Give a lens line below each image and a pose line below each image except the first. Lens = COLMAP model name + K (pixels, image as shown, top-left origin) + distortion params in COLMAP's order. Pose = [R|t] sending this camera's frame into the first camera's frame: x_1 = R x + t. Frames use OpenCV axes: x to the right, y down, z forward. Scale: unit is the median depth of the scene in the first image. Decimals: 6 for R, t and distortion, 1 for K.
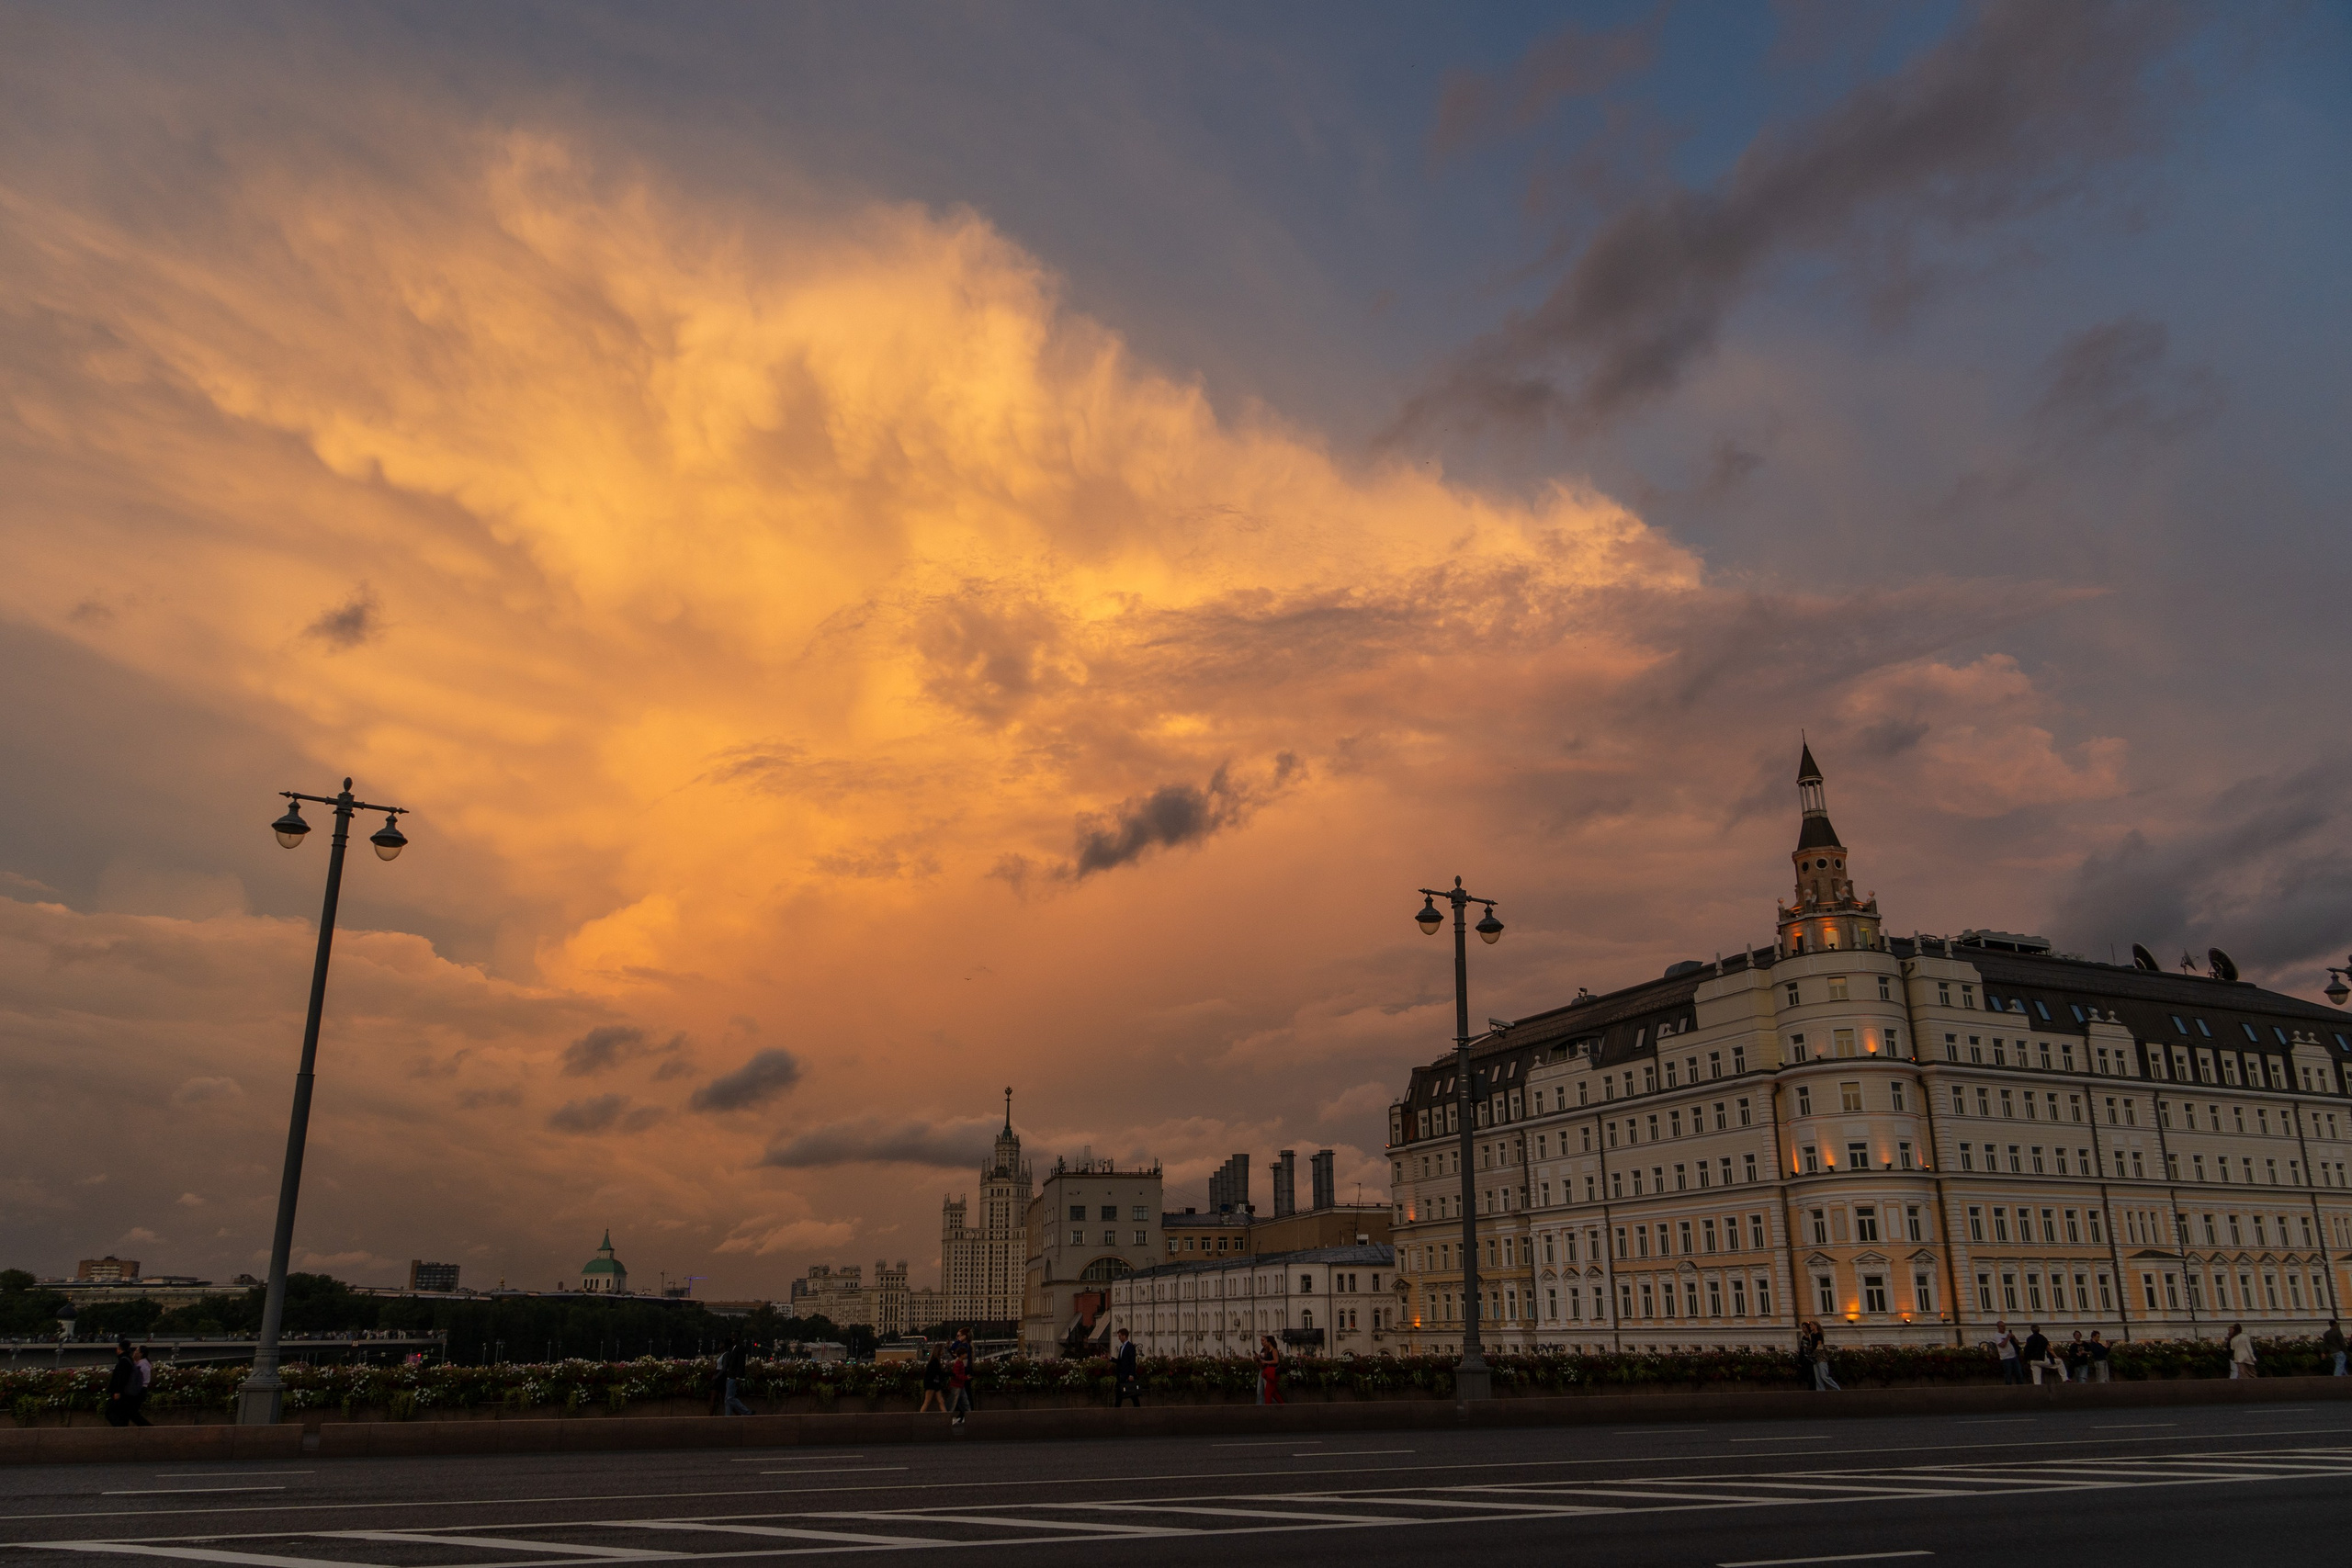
lens RADIAL K [[1755.2, 0, 1175.2], [0, 1755.2, 777.5], [0, 0, 1]] dist [-0.013930, 0.000452]
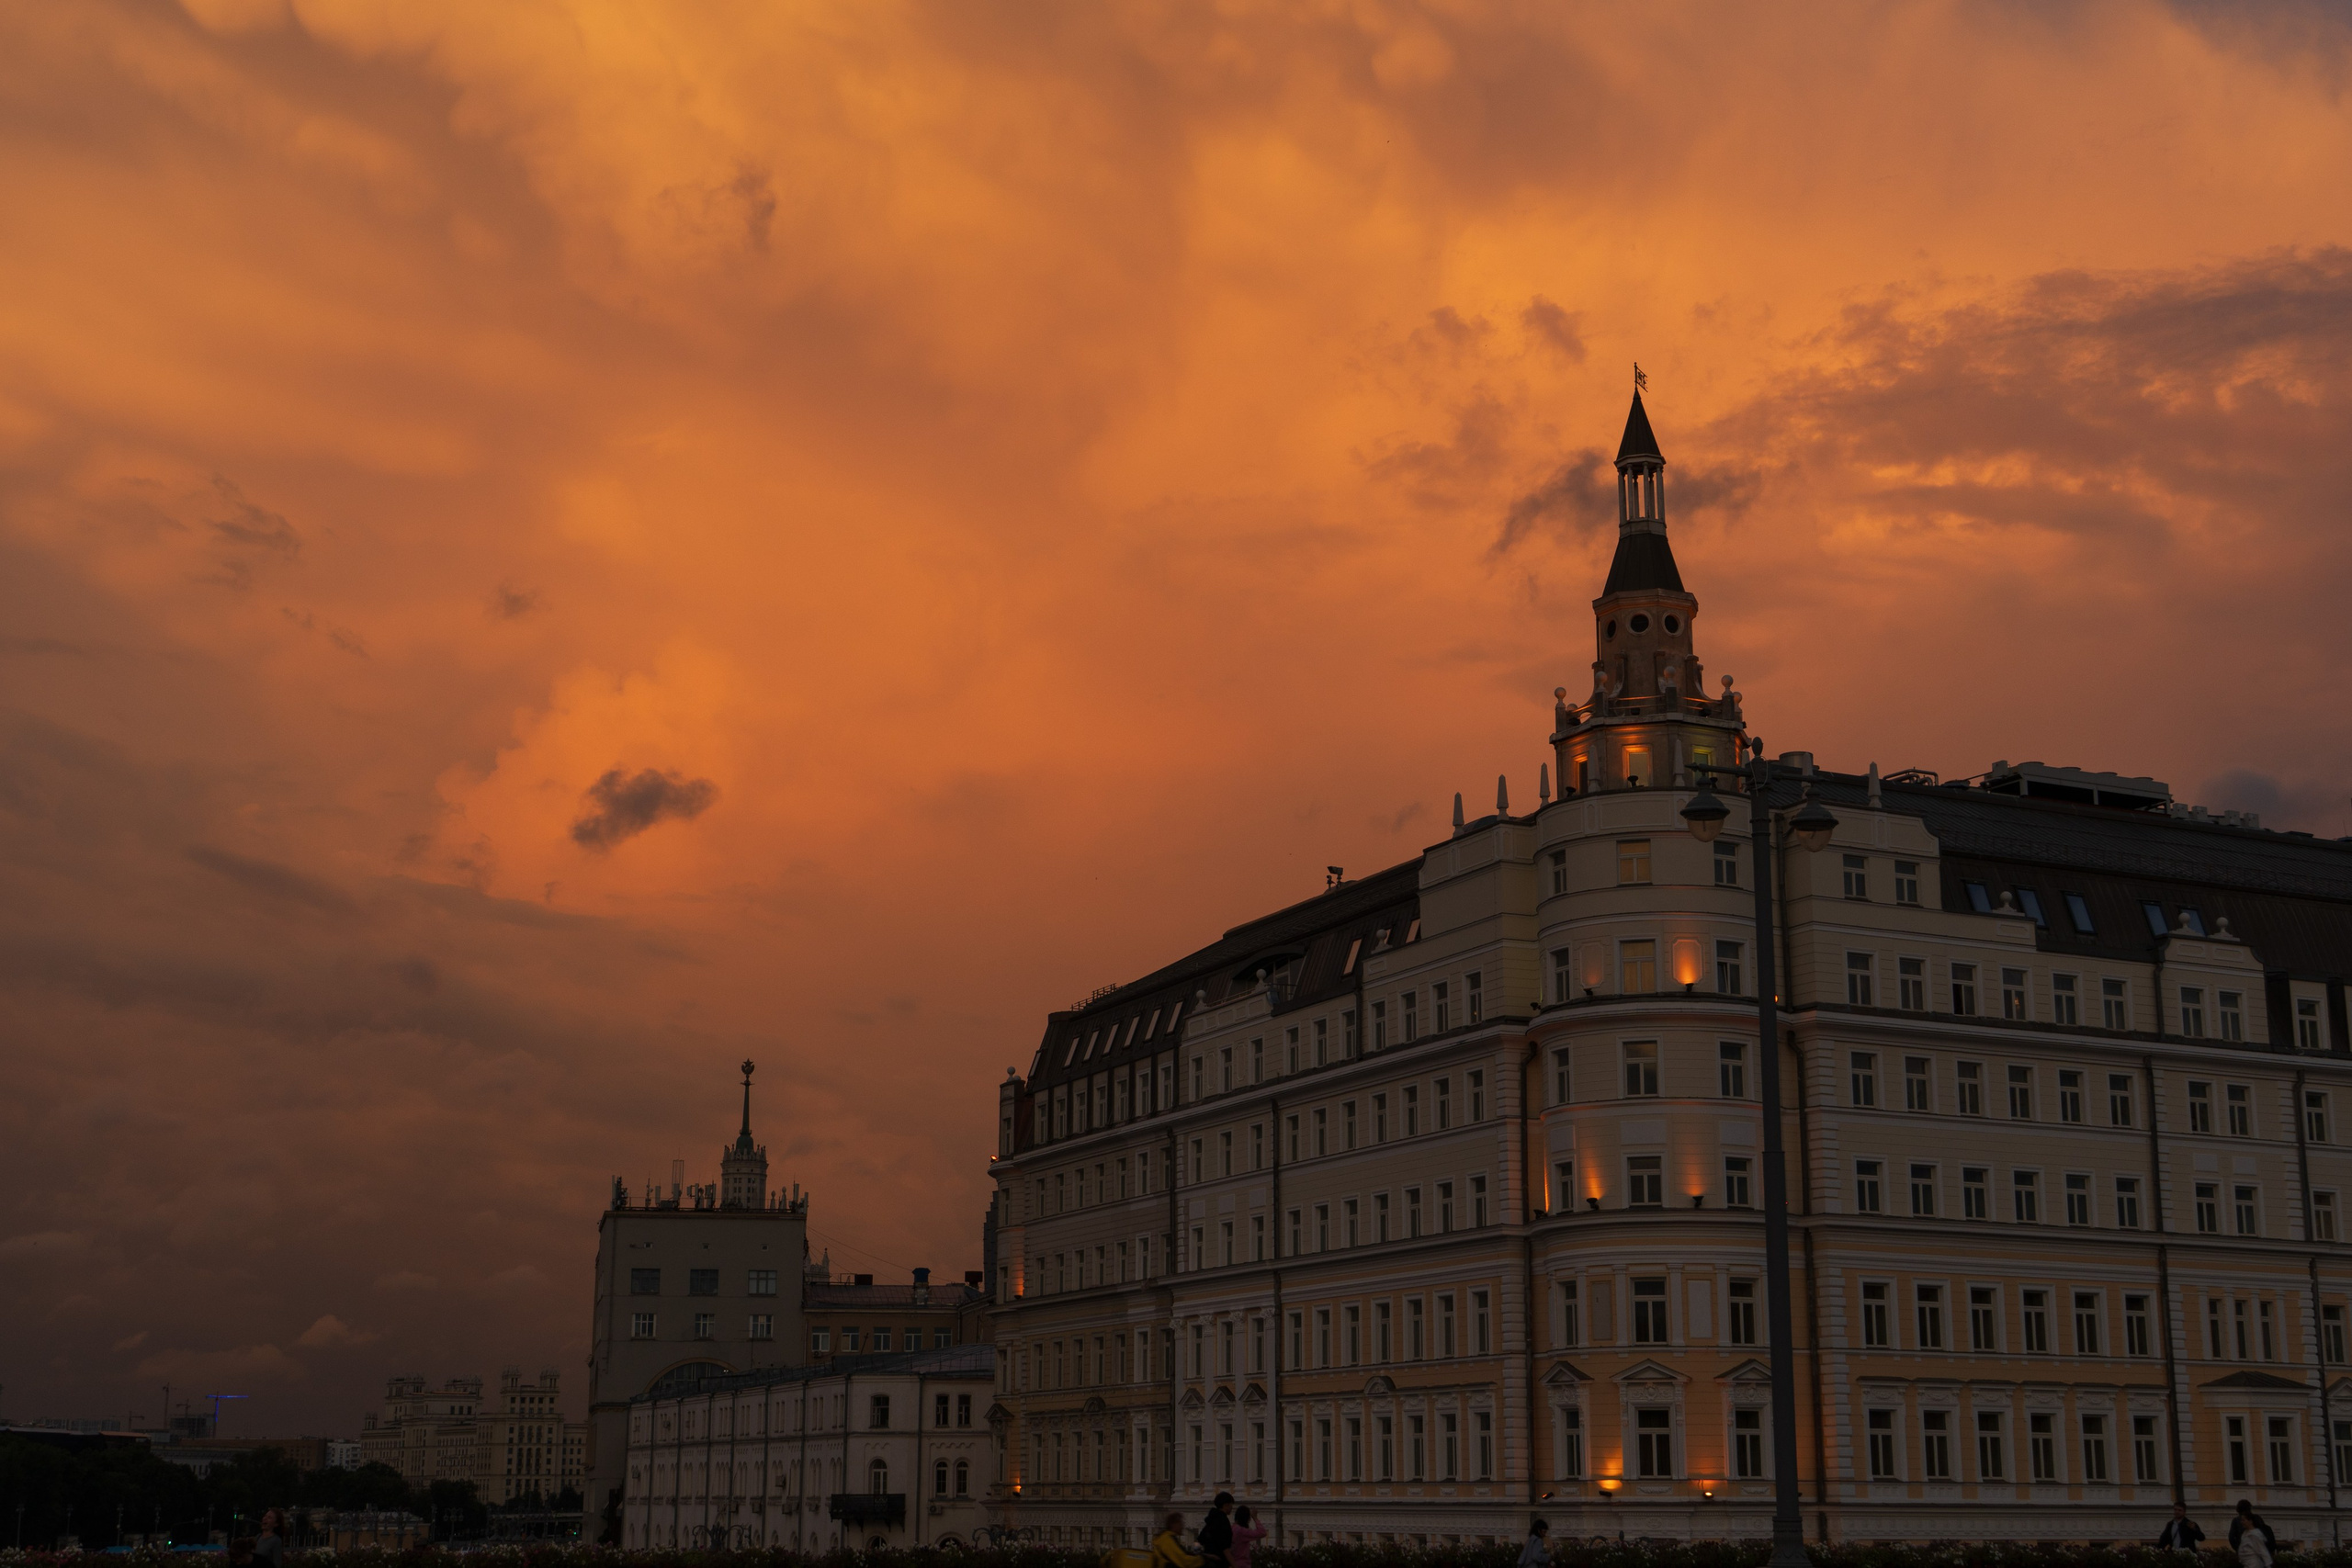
lens RADIAL K [[3166.6, 0, 1176.0], [0, 3166.6, 784.0], [0, 0, 1]] dist [0.067876, 0.001169]
pose [[0.999796, 0.013983, 0.014586, 0.200025], [-0.015177, 0.996247, 0.085209, 0.017217], [-0.013340, -0.085413, 0.996256, 0.060811]]
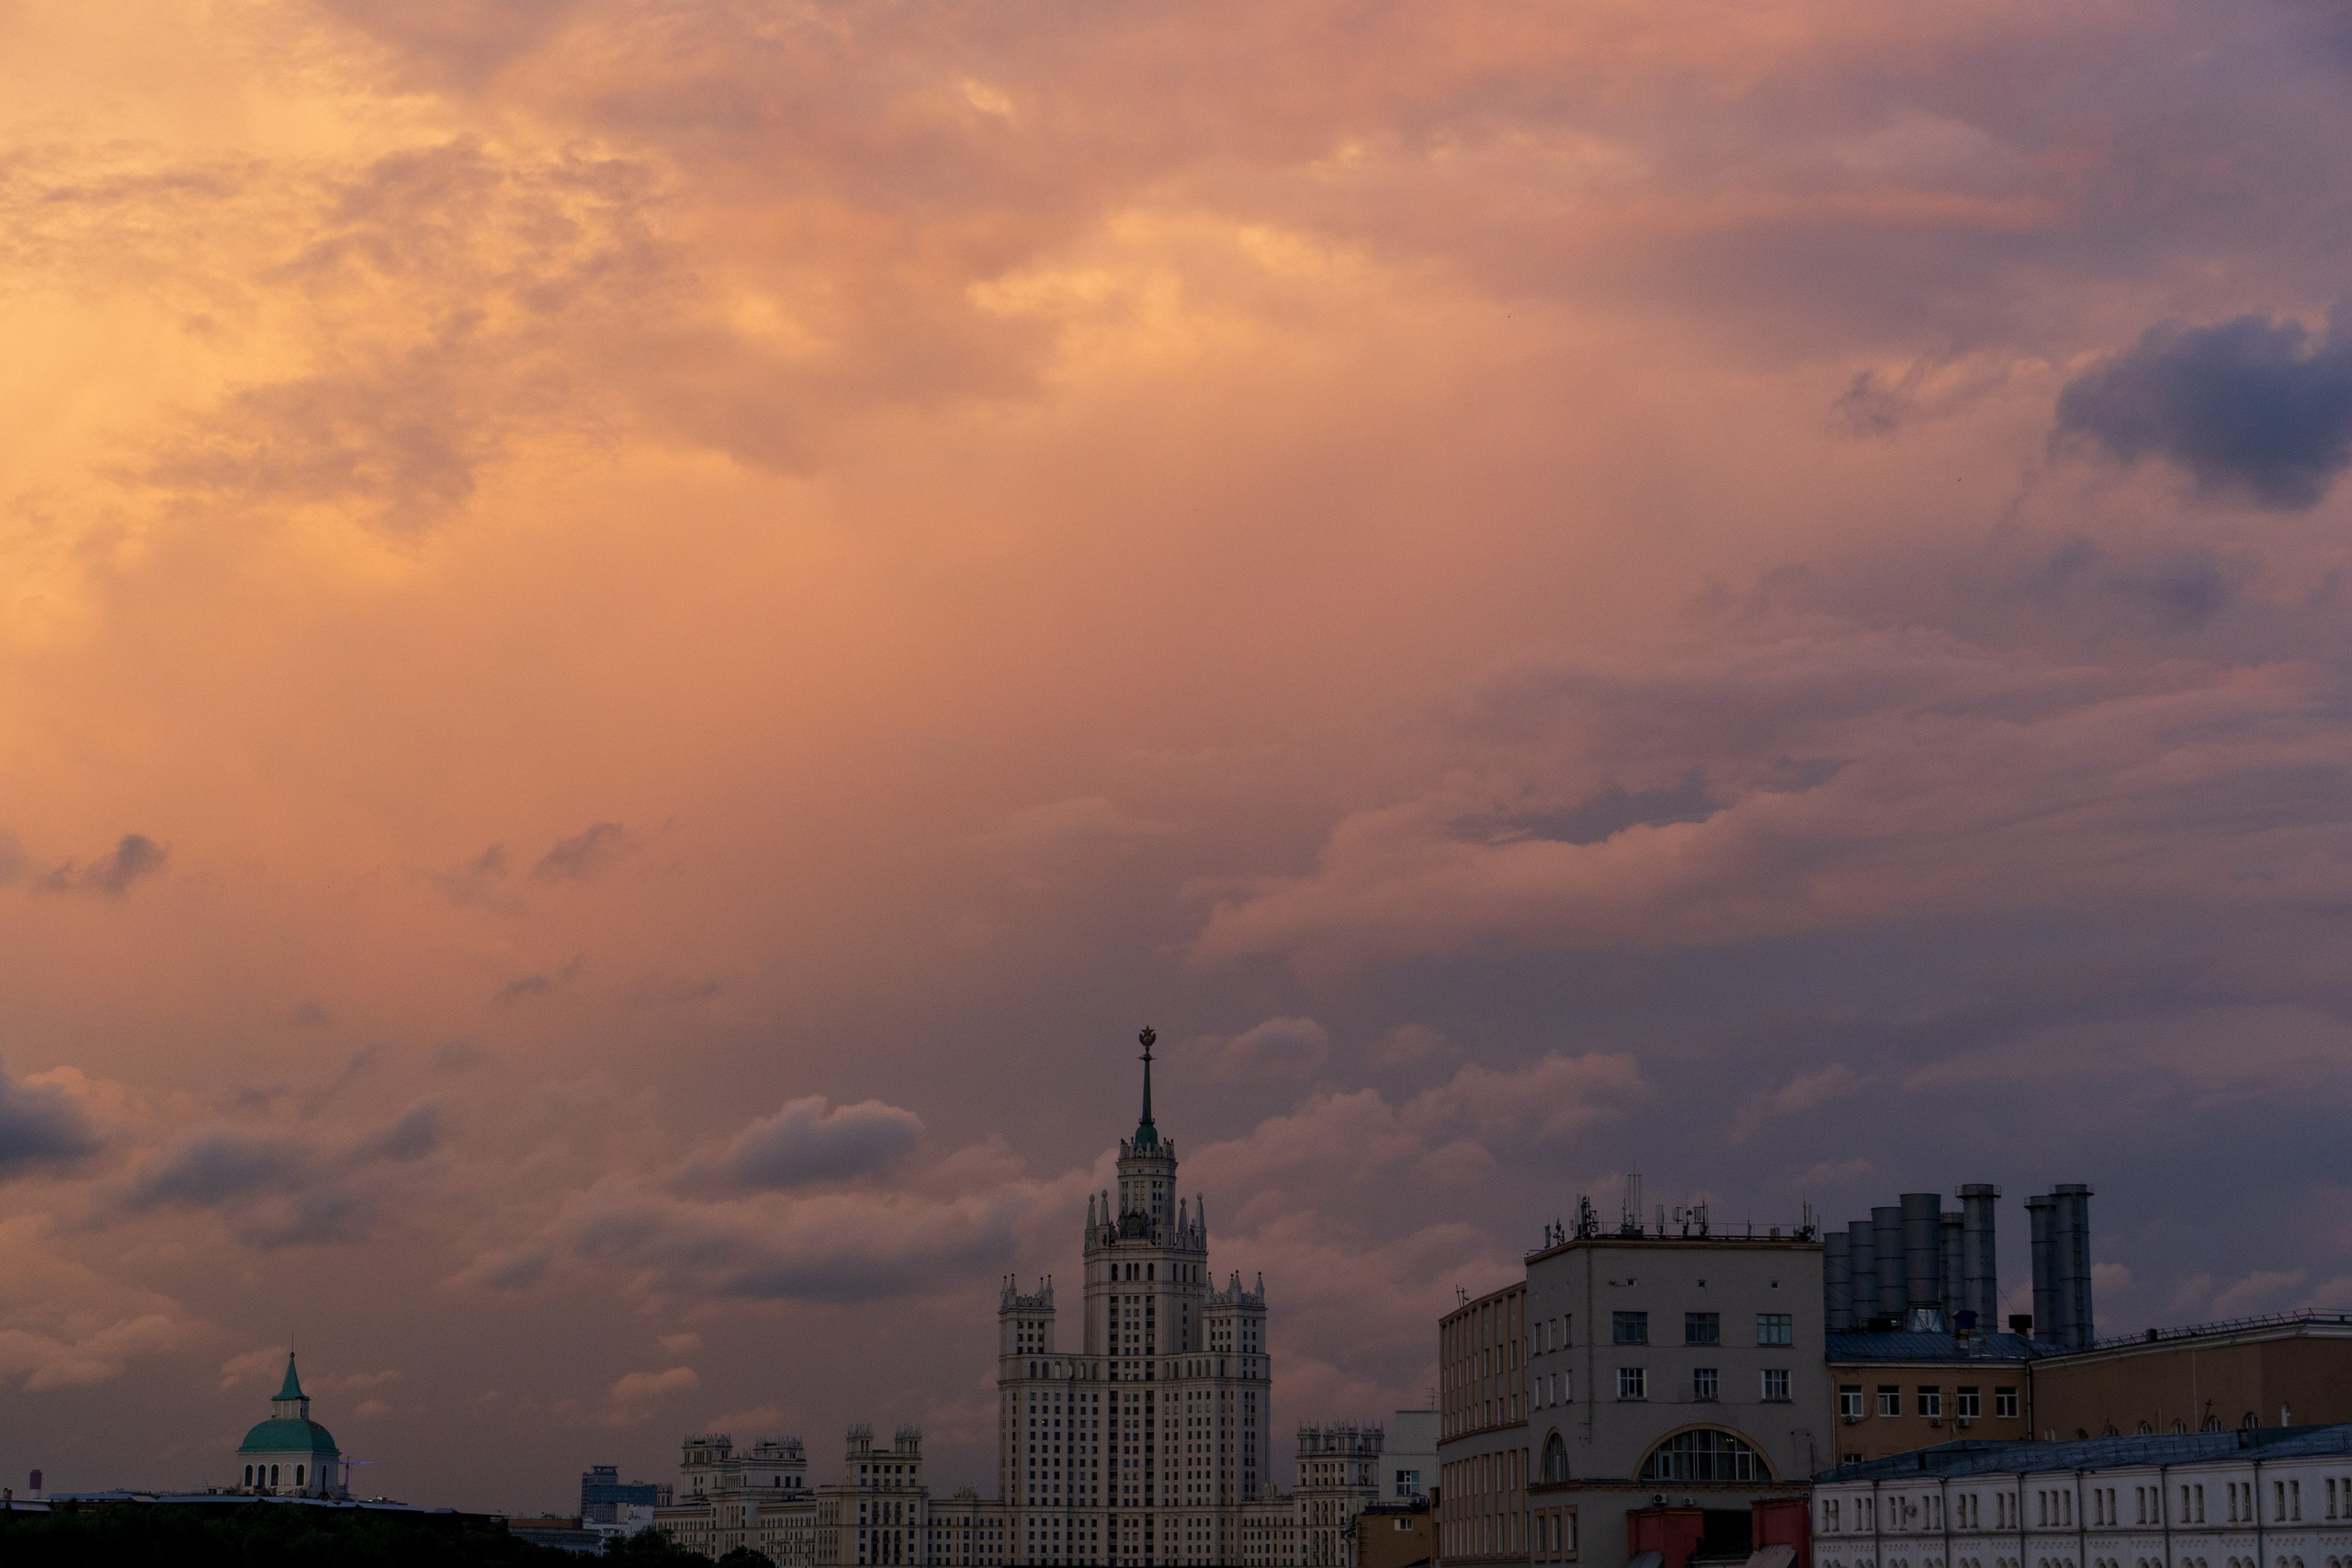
lens RADIAL K [[4251.0, 0, 1176.0], [0, 4251.0, 784.0], [0, 0, 1]] dist [0.048126, 0.076793]
pose [[0.998191, 0.000968, -0.060113, -0.225632], [0.006123, 0.993034, 0.117673, -0.019123], [0.059808, -0.117828, 0.991231, -0.066462]]
